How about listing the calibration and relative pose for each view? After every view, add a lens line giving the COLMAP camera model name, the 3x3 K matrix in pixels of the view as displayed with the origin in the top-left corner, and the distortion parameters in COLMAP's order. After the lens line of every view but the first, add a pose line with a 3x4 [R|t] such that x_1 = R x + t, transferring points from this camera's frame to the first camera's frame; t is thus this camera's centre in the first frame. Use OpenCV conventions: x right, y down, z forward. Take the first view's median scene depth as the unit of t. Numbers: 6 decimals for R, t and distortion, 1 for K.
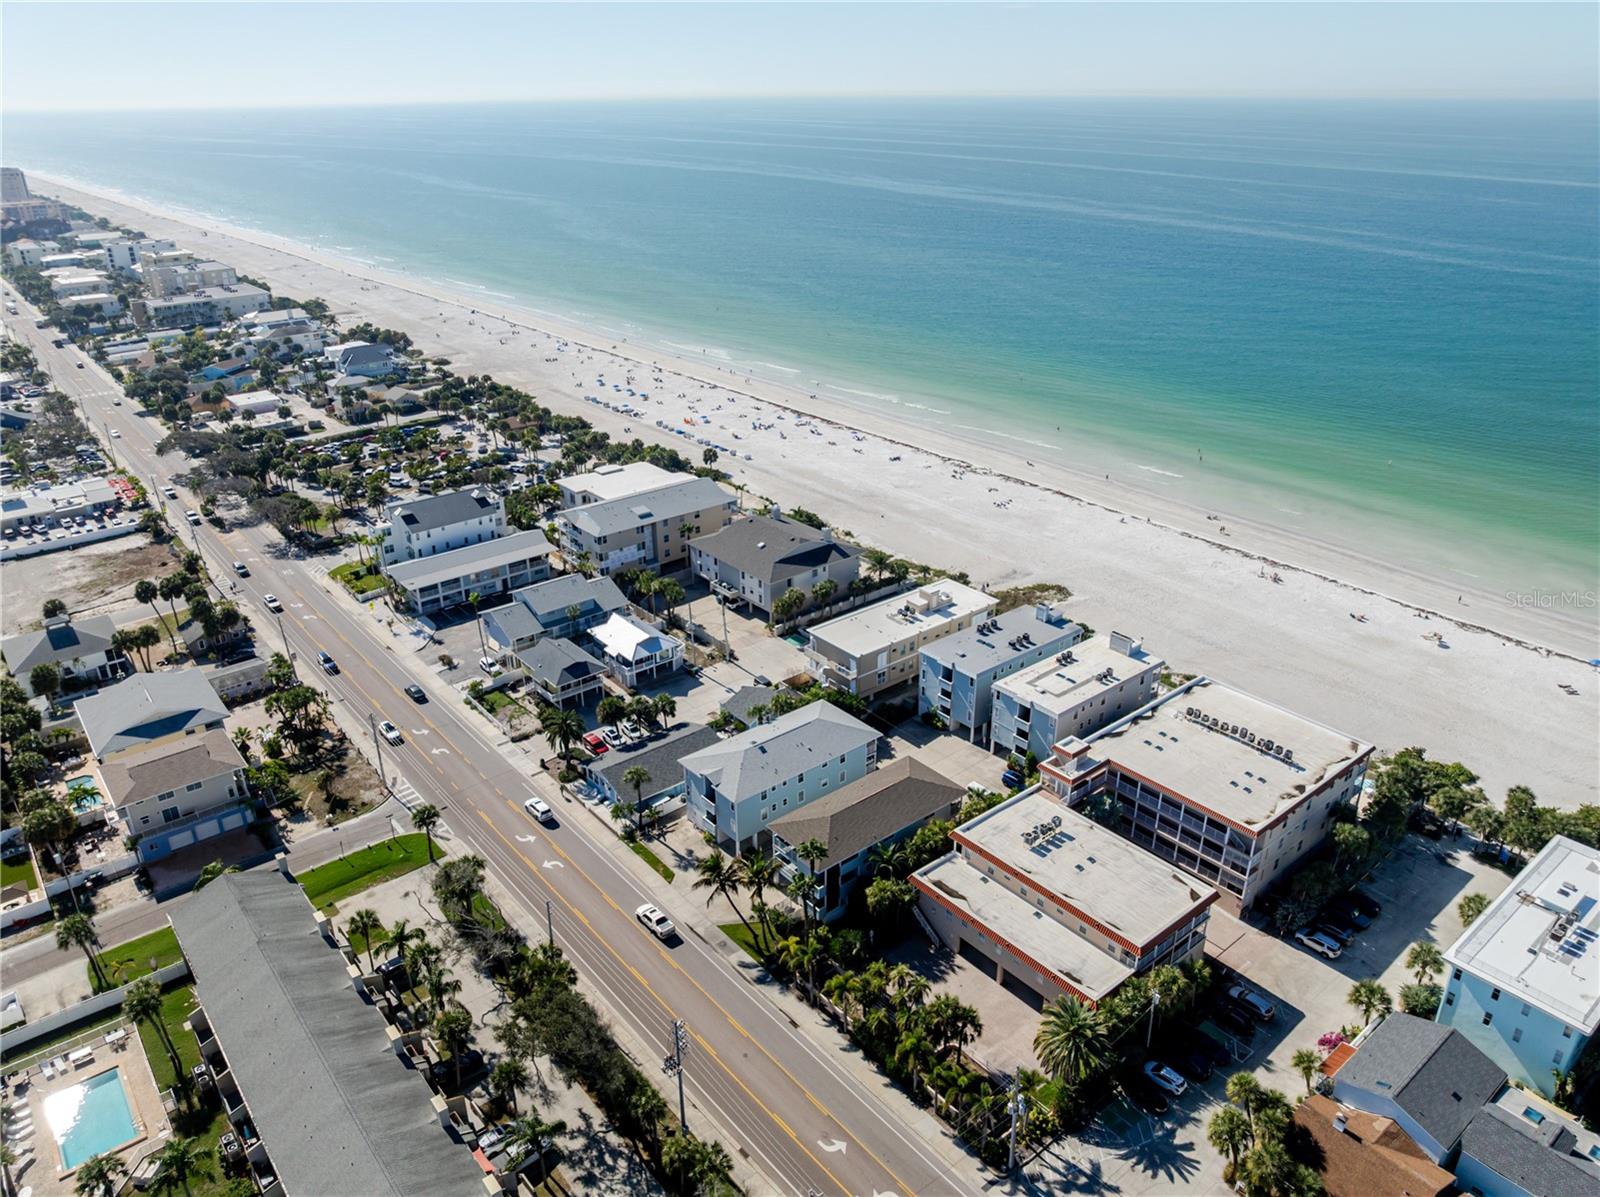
lens RADIAL K [[1126.8, 0, 808.6], [0, 1126.8, 593.8], [0, 0, 1]] dist [-0.028351, -0.013898]
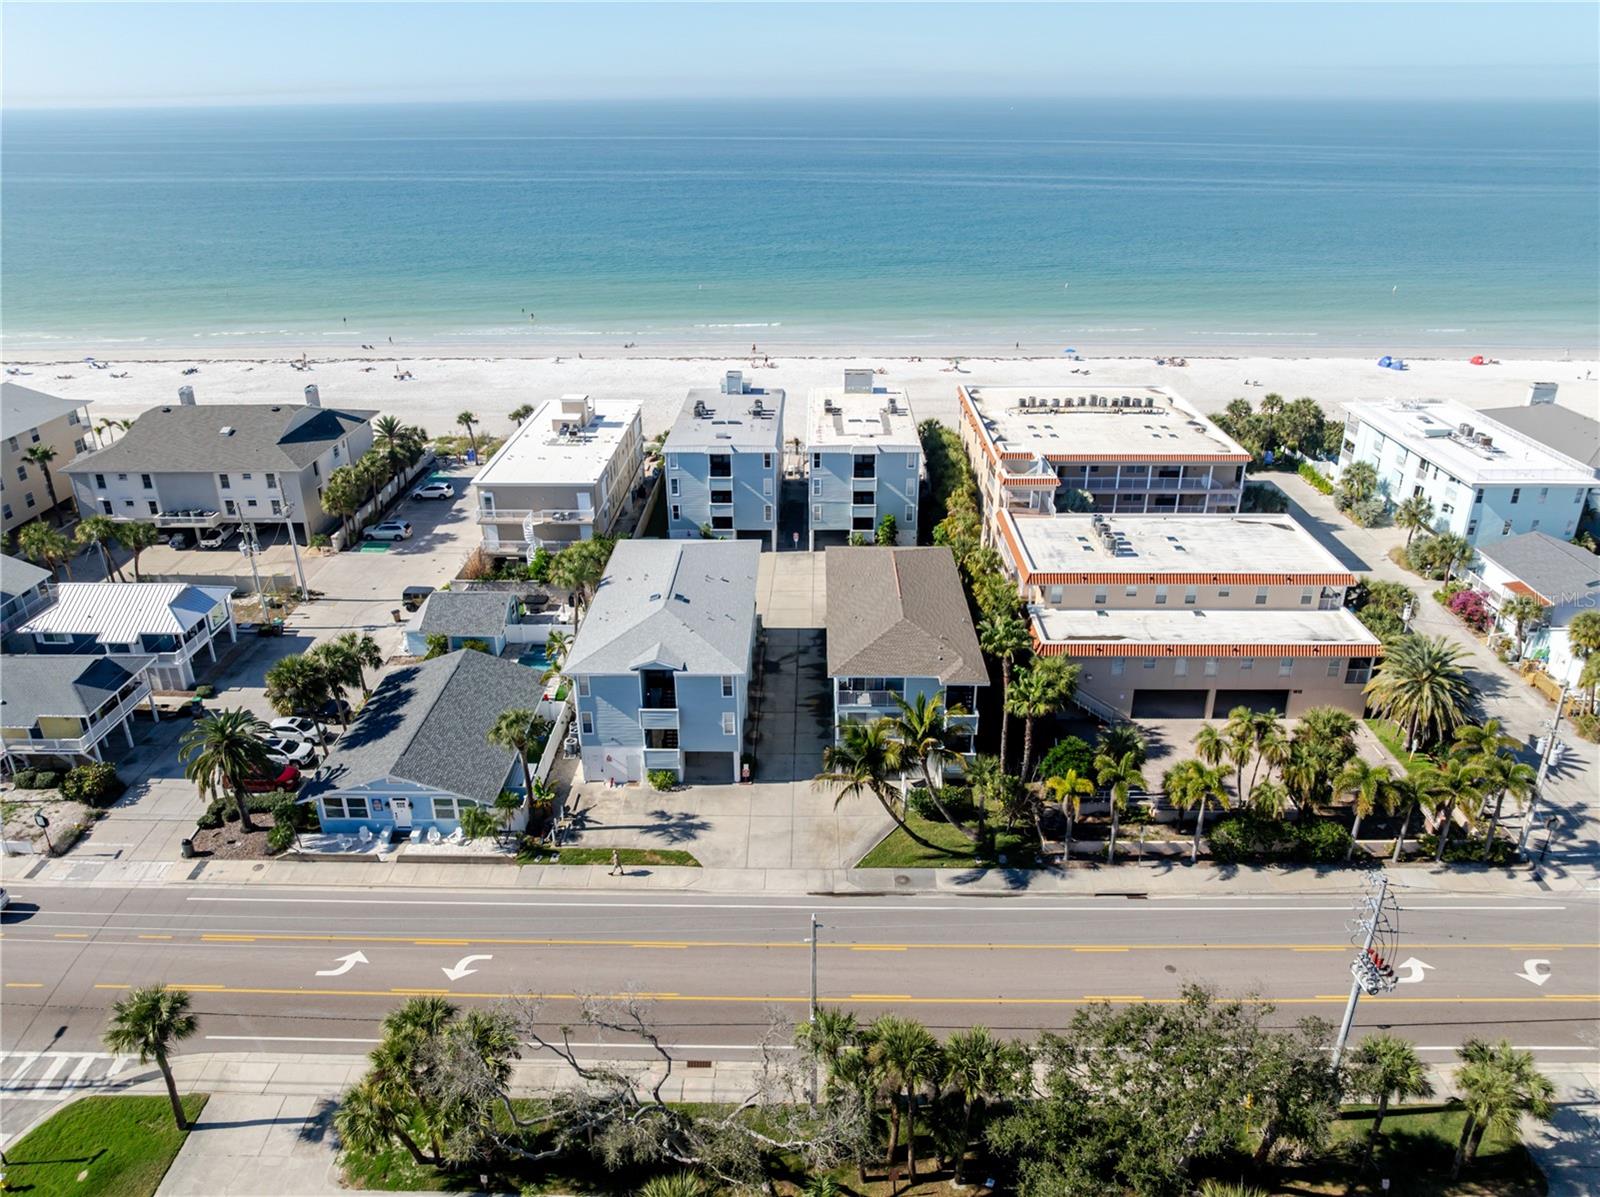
lens RADIAL K [[1126.8, 0, 787.6], [0, 1126.8, 569.9], [0, 0, 1]] dist [-0.028351, -0.013898]
pose [[0.652812, -0.293738, 0.698251, -0.374248], [0.311268, 0.944363, 0.106260, 0.073686], [-0.690615, 0.147976, 0.707923, 0.509968]]
